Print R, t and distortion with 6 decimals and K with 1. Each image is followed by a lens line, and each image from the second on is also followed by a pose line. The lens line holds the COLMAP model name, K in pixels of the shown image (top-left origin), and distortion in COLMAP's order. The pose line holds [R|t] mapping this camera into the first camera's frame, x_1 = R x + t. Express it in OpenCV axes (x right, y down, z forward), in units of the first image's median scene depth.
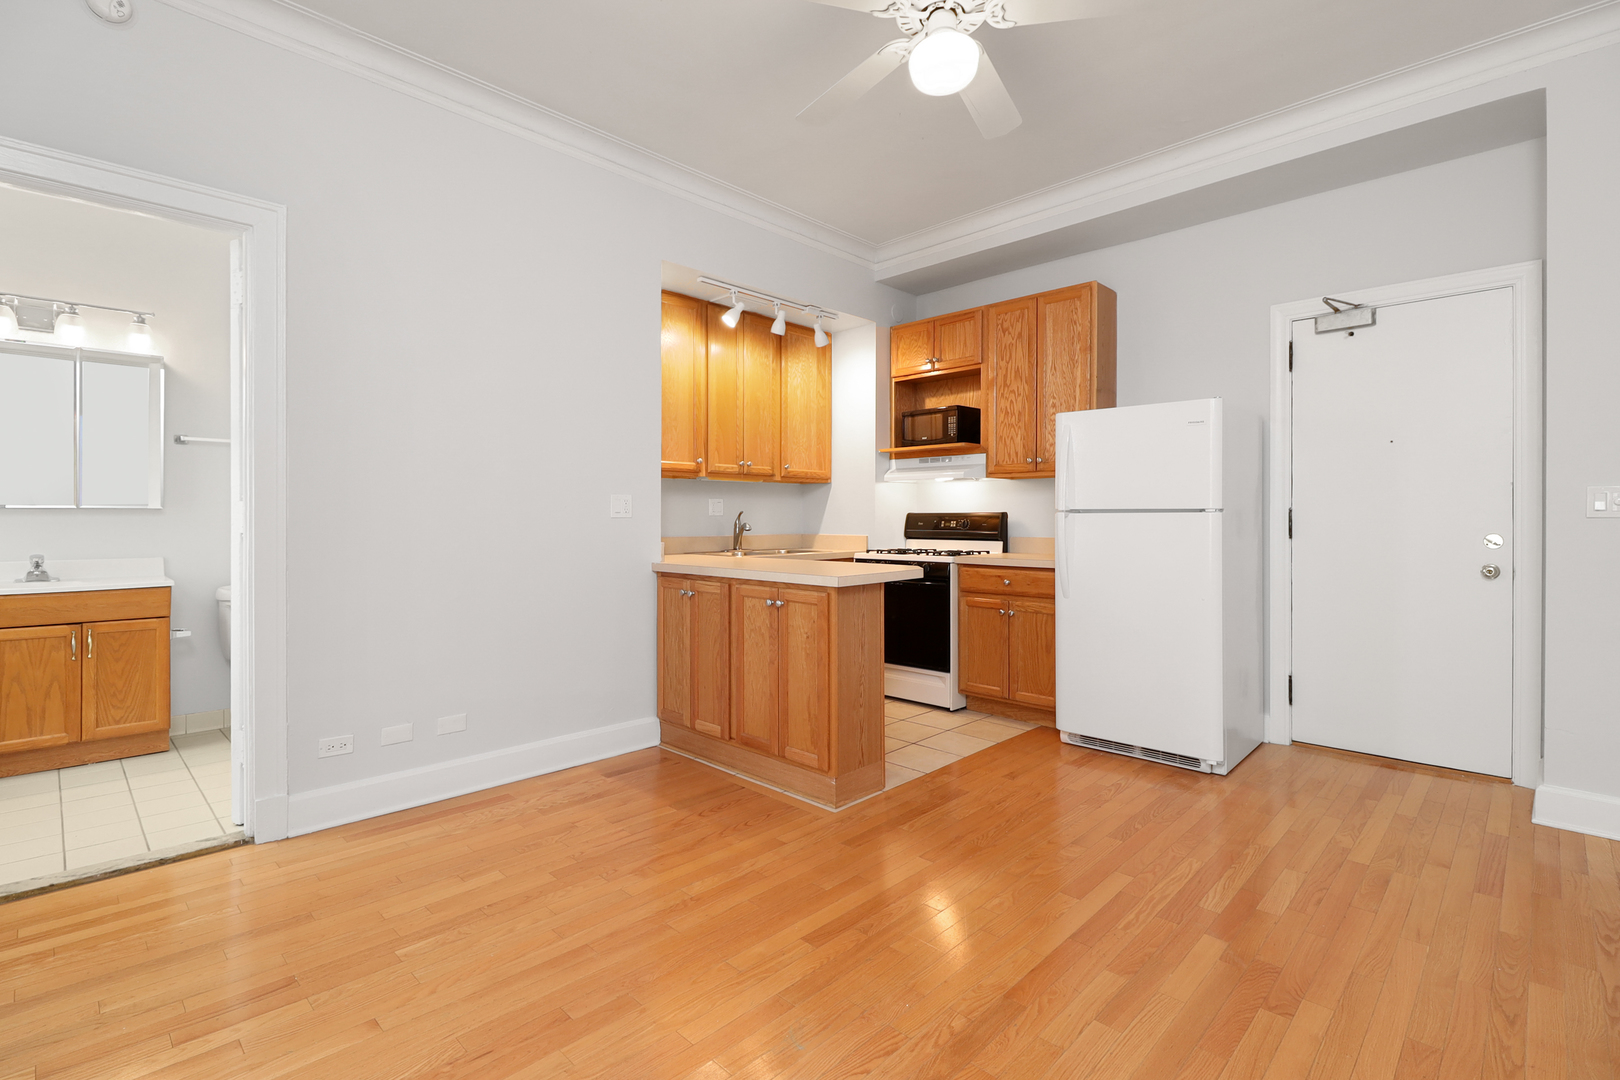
lens RADIAL K [[762.7, 0, 805.9], [0, 762.7, 515.7], [0, 0, 1]] dist [-0.001712, -0.001000]
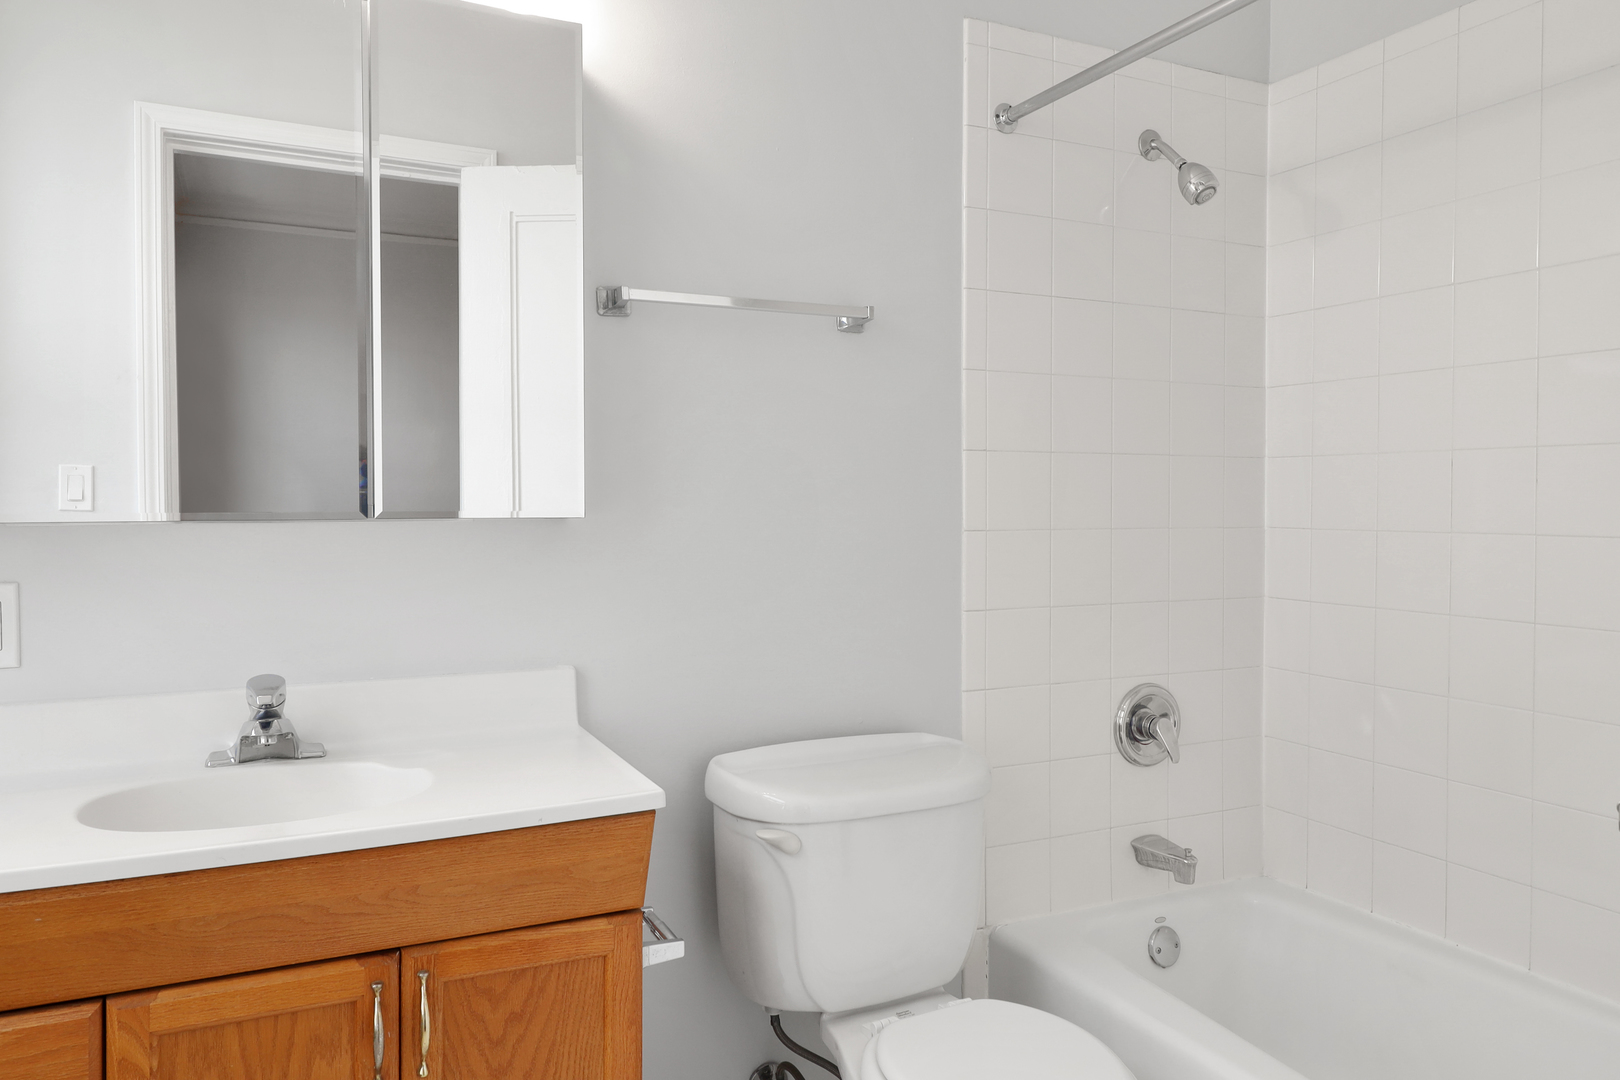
lens RADIAL K [[1121.5, 0, 809.3], [0, 1121.5, 525.3], [0, 0, 1]] dist [-0.003850, -0.003051]
pose [[0.945168, 0.010879, -0.326405, -0.523080], [-0.004096, 0.999761, 0.021461, -0.013941], [0.326560, -0.018947, 0.944986, 0.514111]]
